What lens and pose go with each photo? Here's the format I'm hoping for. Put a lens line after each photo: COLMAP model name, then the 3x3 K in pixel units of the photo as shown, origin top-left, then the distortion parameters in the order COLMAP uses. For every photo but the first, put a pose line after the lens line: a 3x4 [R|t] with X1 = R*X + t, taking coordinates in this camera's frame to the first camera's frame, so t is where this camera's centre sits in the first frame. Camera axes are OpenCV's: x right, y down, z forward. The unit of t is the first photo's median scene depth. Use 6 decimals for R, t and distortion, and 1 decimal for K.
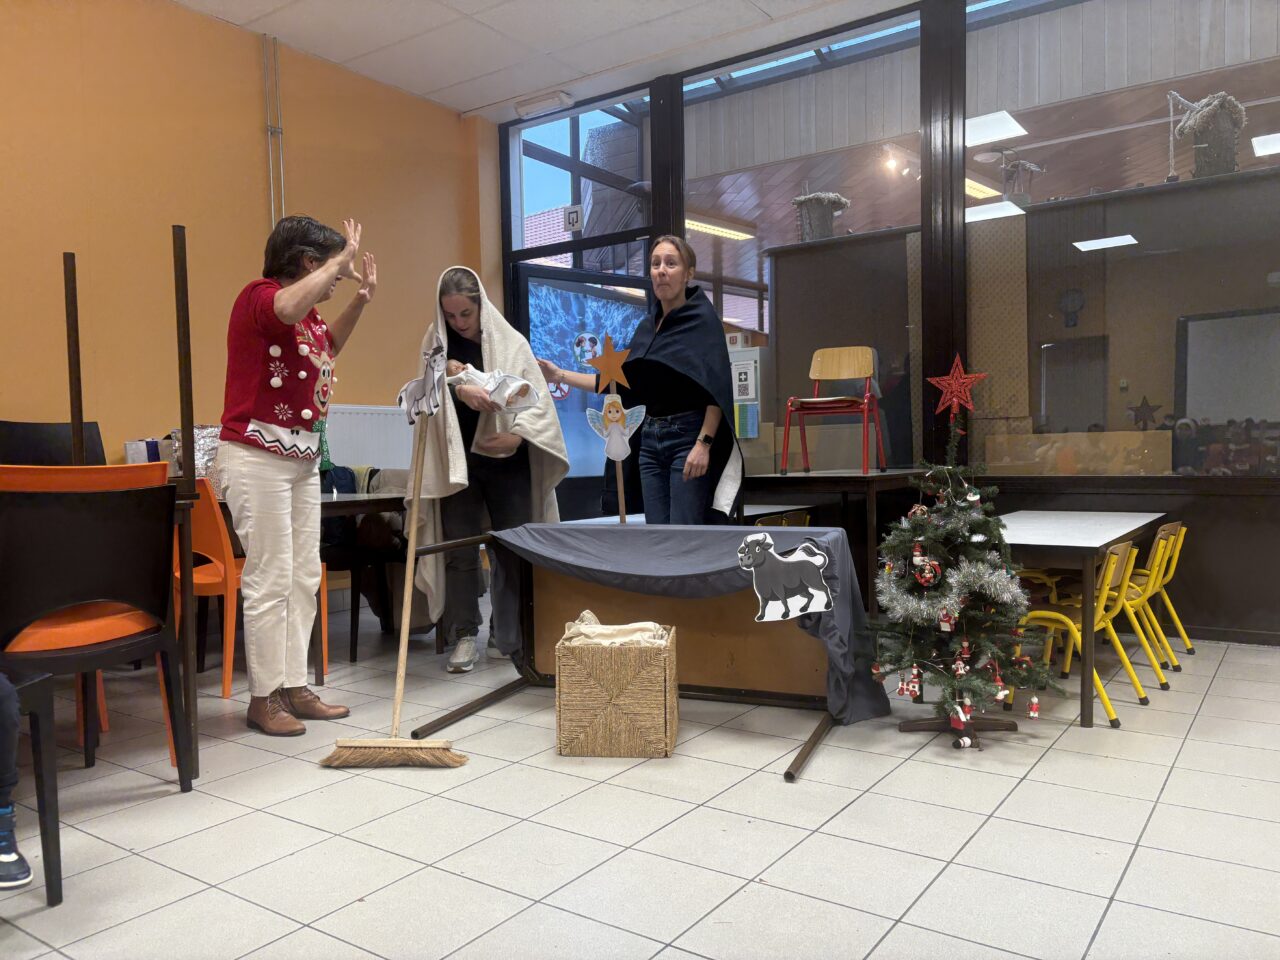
lens RADIAL K [[966.5, 0, 638.6], [0, 966.5, 495.0], [0, 0, 1]] dist [0.050040, -0.056326]
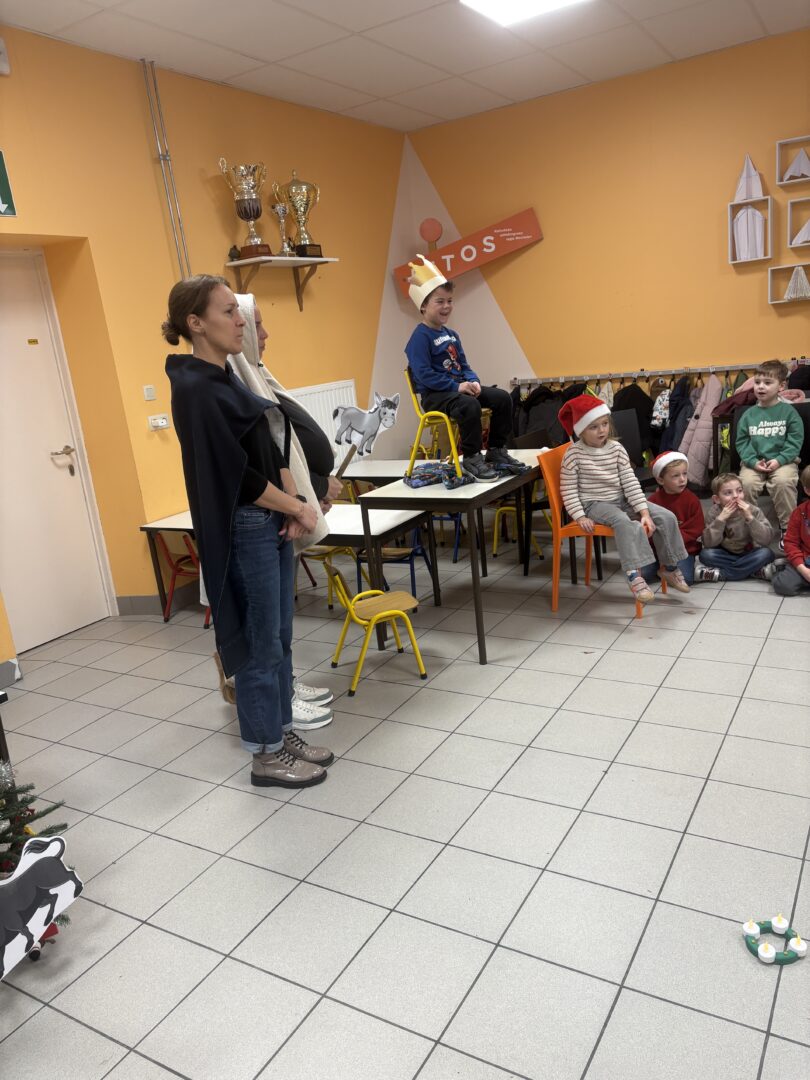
lens RADIAL K [[815.5, 0, 405.4], [0, 815.5, 536.6], [0, 0, 1]] dist [0.050040, -0.056326]
pose [[-0.062032, -0.211879, 0.975325, -0.291716], [0.146802, 0.964642, 0.218895, -0.192146], [-0.987219, 0.156758, -0.028735, 0.504071]]
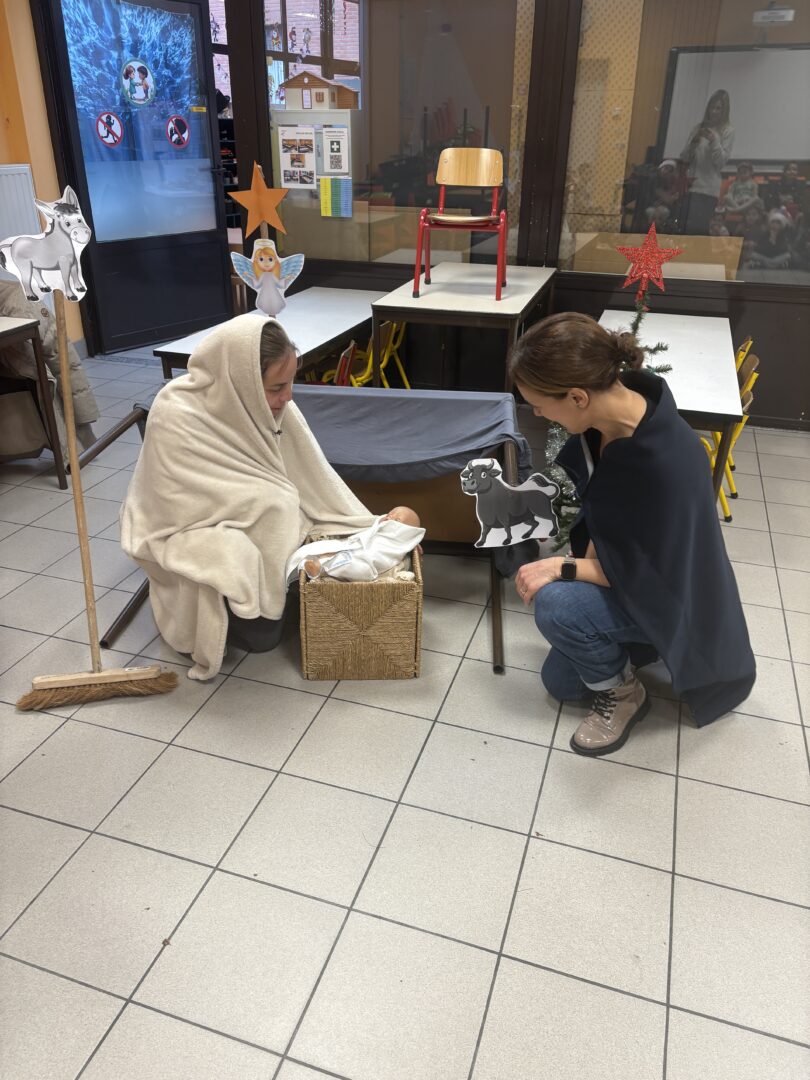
lens RADIAL K [[815.5, 0, 400.8], [0, 815.5, 543.7], [0, 0, 1]] dist [0.050040, -0.056326]
pose [[0.958052, -0.102545, 0.267621, -0.134634], [-0.017102, 0.911675, 0.410556, -0.159442], [-0.286084, -0.397911, 0.871678, 0.210443]]
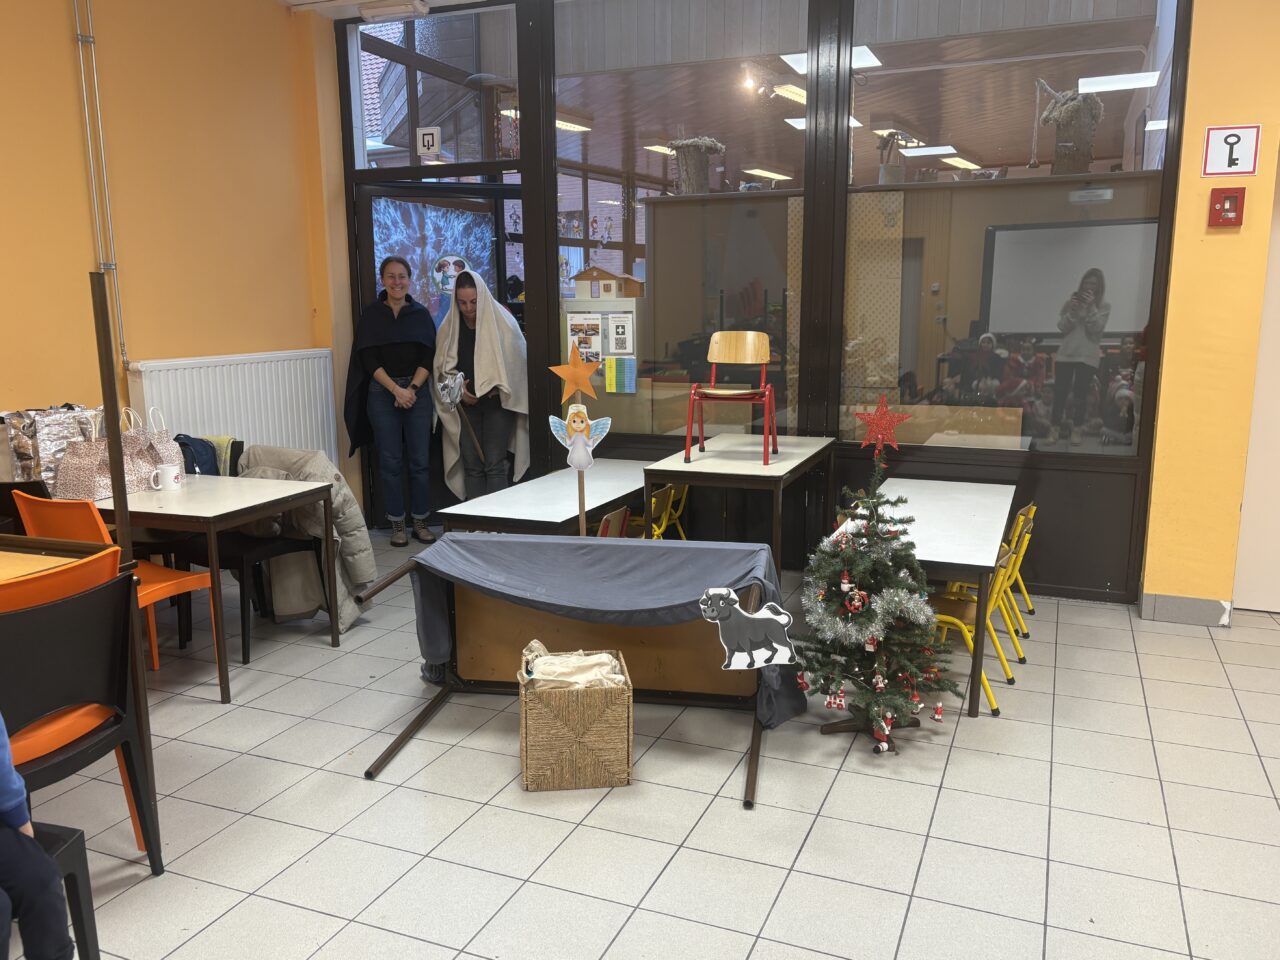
lens RADIAL K [[1011.5, 0, 649.8], [0, 1011.5, 493.3], [0, 0, 1]] dist [0.049455, -0.058731]
pose [[0.975329, -0.025086, 0.219326, -0.147343], [-0.006298, 0.989956, 0.141237, -0.165347], [-0.220666, -0.139134, 0.965375, -0.033031]]
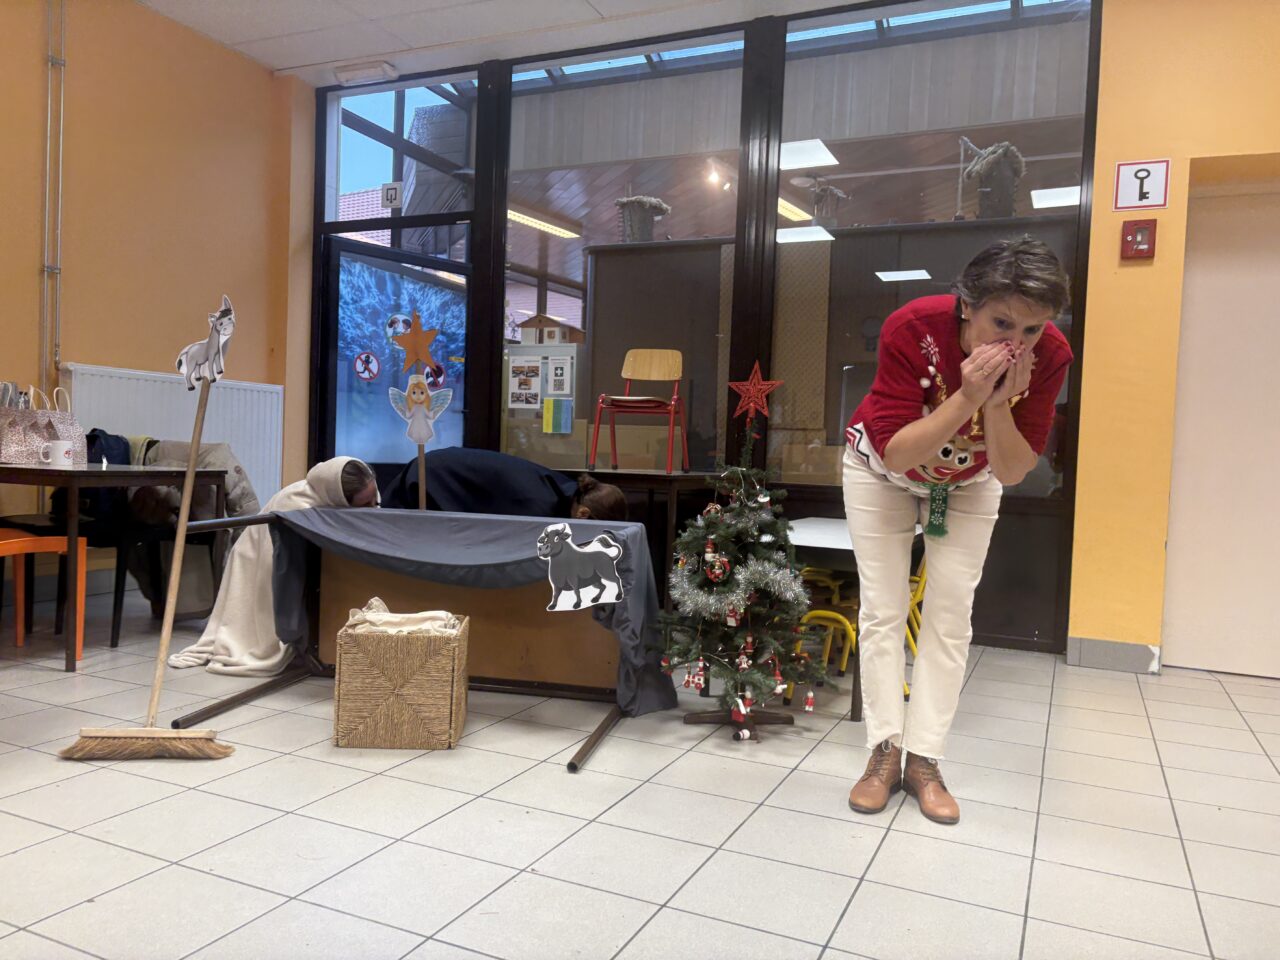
lens RADIAL K [[966.5, 0, 637.6], [0, 966.5, 492.5], [0, 0, 1]] dist [0.050040, -0.056326]
pose [[0.981228, 0.052093, 0.185683, 0.015170], [-0.051828, 0.998636, -0.006286, 0.007625], [-0.185758, -0.003455, 0.982590, 0.005383]]
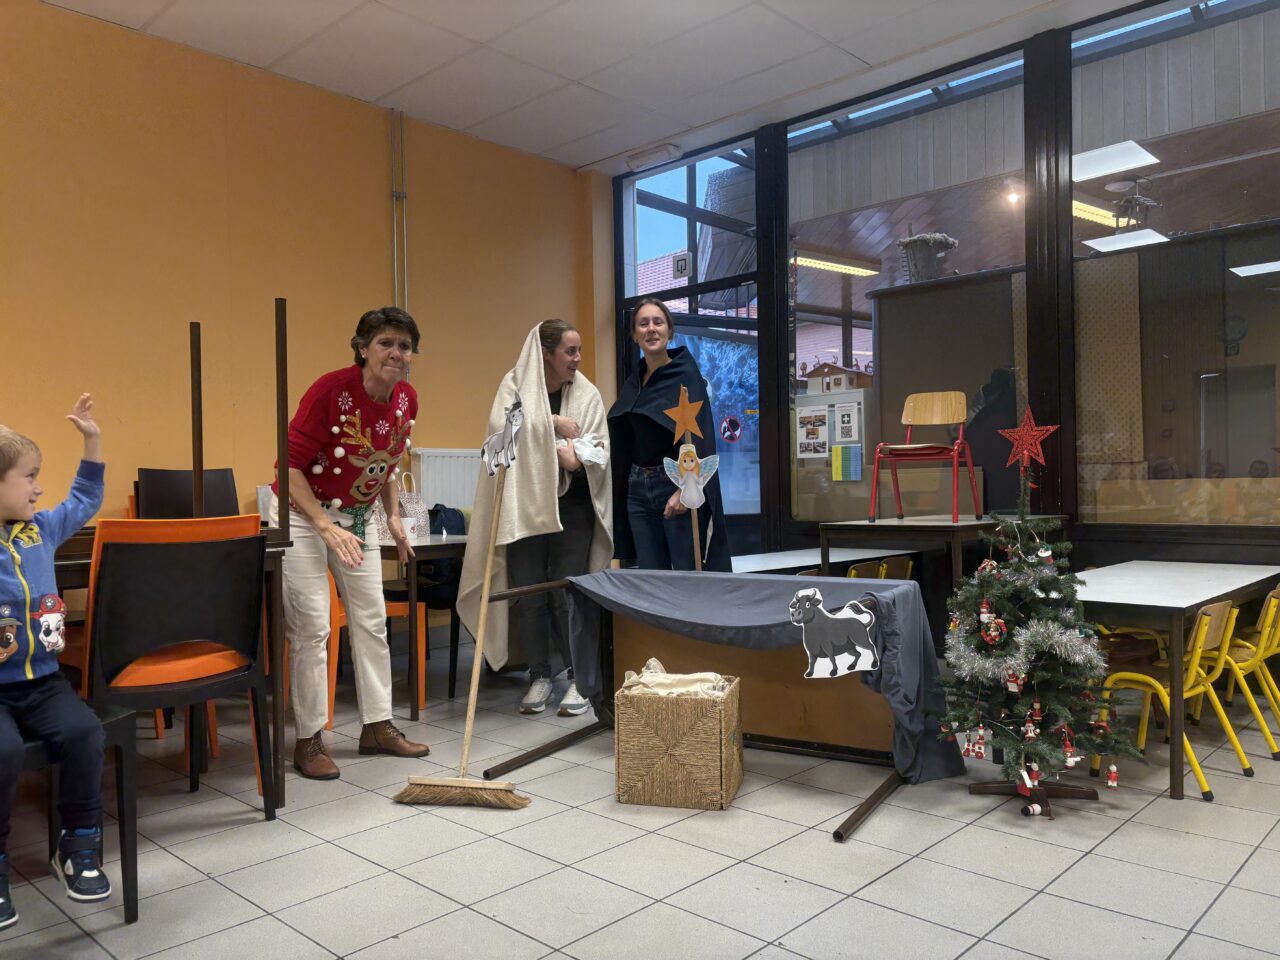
lens RADIAL K [[966.5, 0, 645.7], [0, 966.5, 489.1], [0, 0, 1]] dist [0.050040, -0.056326]
pose [[0.989996, 0.003547, -0.141054, 0.072978], [-0.008883, 0.999268, -0.037214, -0.018539], [0.140818, 0.038095, 0.989302, -0.015915]]
